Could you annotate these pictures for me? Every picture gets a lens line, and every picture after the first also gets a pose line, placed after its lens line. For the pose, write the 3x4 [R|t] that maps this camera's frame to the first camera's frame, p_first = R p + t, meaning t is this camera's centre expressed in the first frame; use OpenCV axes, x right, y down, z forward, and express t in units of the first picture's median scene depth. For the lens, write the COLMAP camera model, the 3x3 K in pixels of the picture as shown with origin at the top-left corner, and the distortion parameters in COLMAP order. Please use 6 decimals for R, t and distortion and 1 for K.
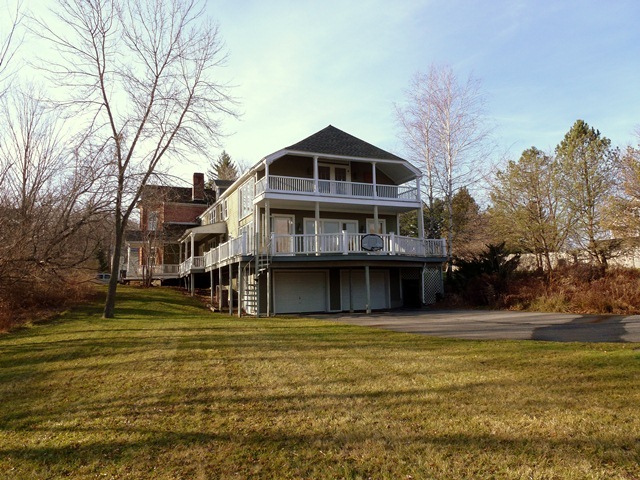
lens RADIAL K [[470.0, 0, 320.0], [0, 470.0, 240.0], [0, 0, 1]] dist [-0.021962, -0.004582]
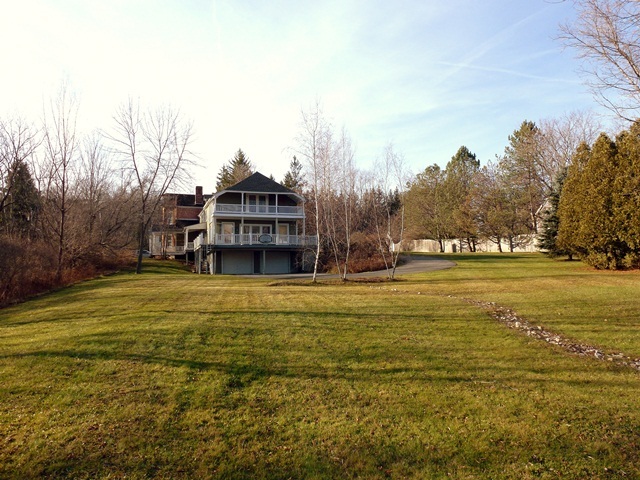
lens RADIAL K [[477.9, 0, 320.0], [0, 477.9, 240.0], [0, 0, 1]] dist [-0.006823, 0.000486]
pose [[0.995925, 0.009683, -0.089668, 0.399599], [-0.005004, 0.998621, 0.052267, -0.073275], [0.090051, -0.051605, 0.994599, -0.760577]]
